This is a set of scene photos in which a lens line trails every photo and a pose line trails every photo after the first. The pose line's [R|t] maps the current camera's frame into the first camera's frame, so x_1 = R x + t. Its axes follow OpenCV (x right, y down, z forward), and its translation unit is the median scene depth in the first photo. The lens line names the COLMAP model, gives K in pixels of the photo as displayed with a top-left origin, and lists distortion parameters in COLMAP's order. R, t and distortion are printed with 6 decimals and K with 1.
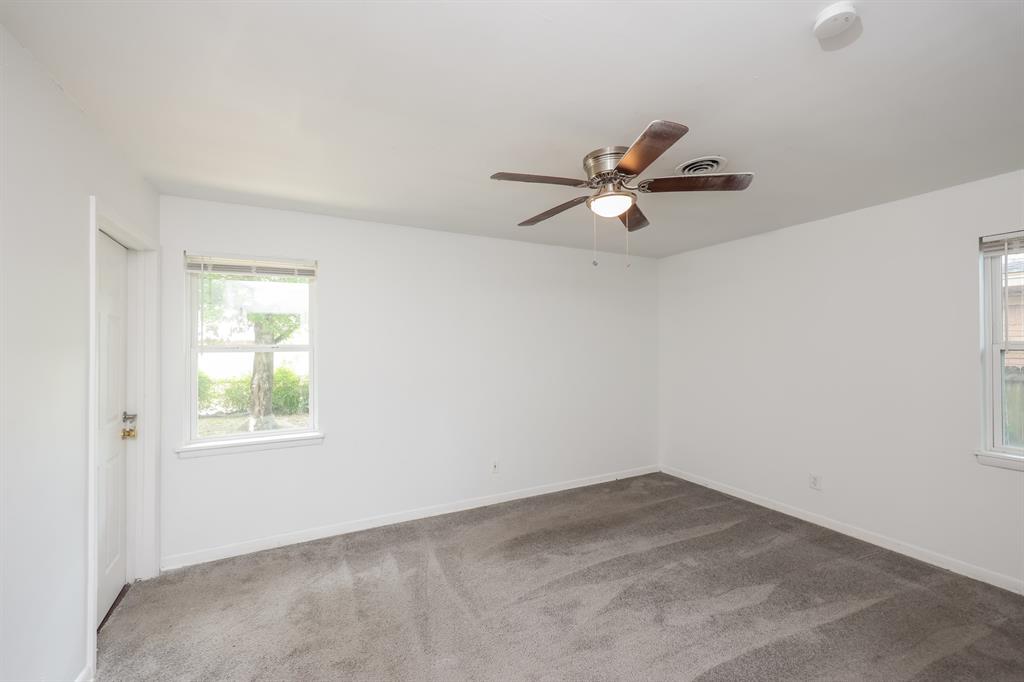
lens RADIAL K [[413.1, 0, 502.6], [0, 413.1, 341.7], [0, 0, 1]] dist [0.001234, 0.000148]
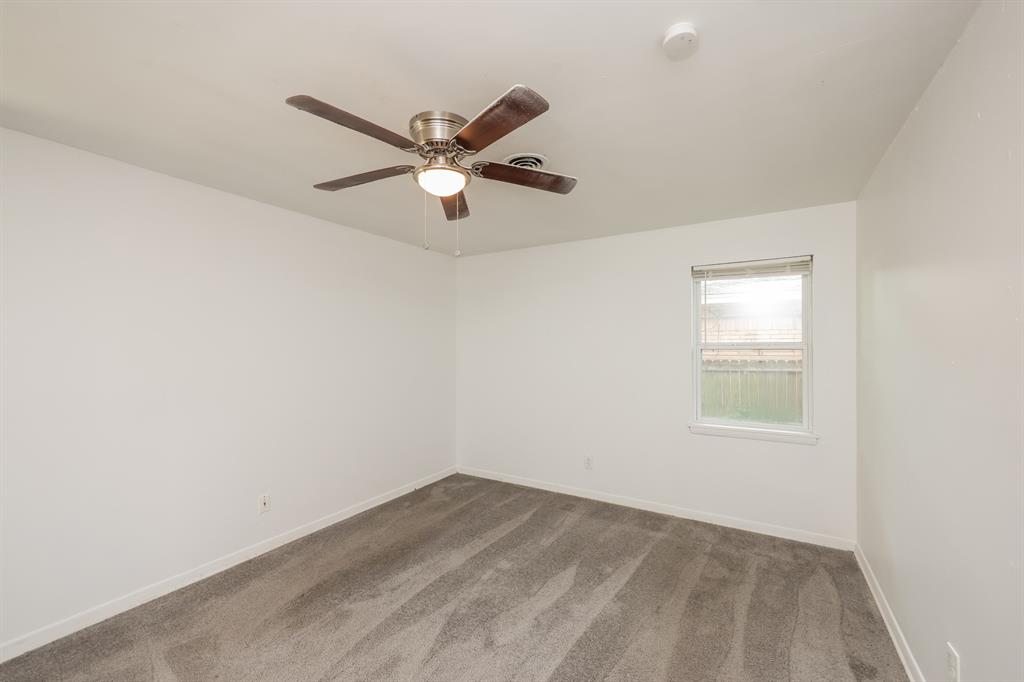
lens RADIAL K [[413.1, 0, 518.0], [0, 413.1, 342.2], [0, 0, 1]] dist [0.001234, 0.000148]
pose [[0.842587, 0.006431, 0.538522, -0.057090], [-0.007259, 0.999973, -0.000585, 0.002182], [-0.538511, -0.003416, 0.842611, 0.164945]]
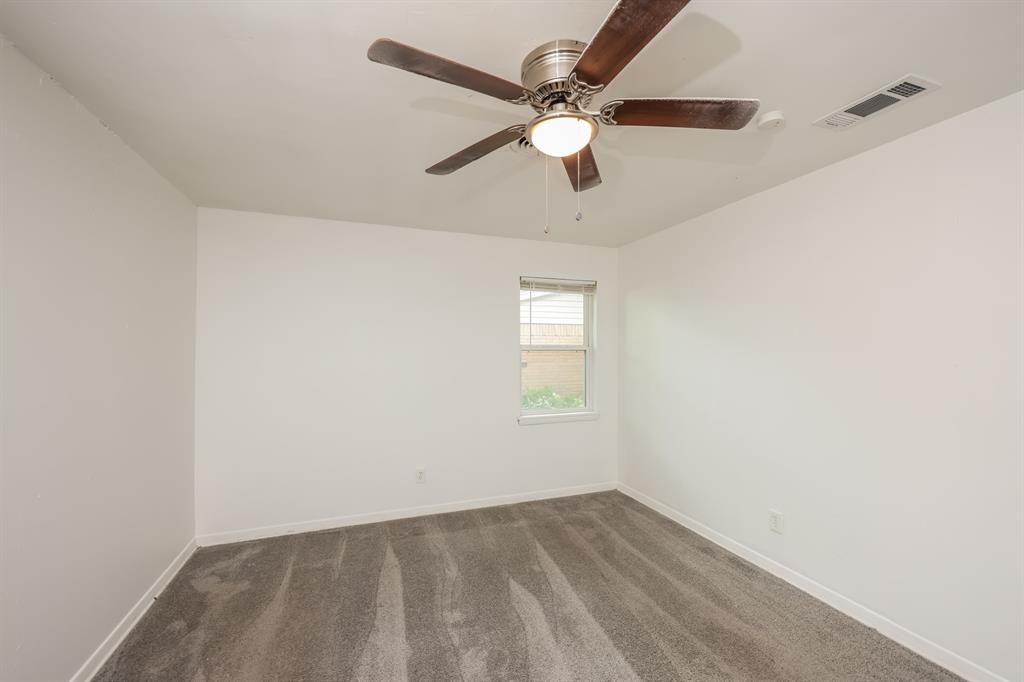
lens RADIAL K [[413.1, 0, 511.2], [0, 413.1, 342.5], [0, 0, 1]] dist [0.001234, 0.000148]
pose [[0.105709, 0.018489, 0.994225, -0.362809], [-0.013214, 0.999765, -0.017187, 0.018326], [-0.994309, -0.011321, 0.105929, 0.875190]]
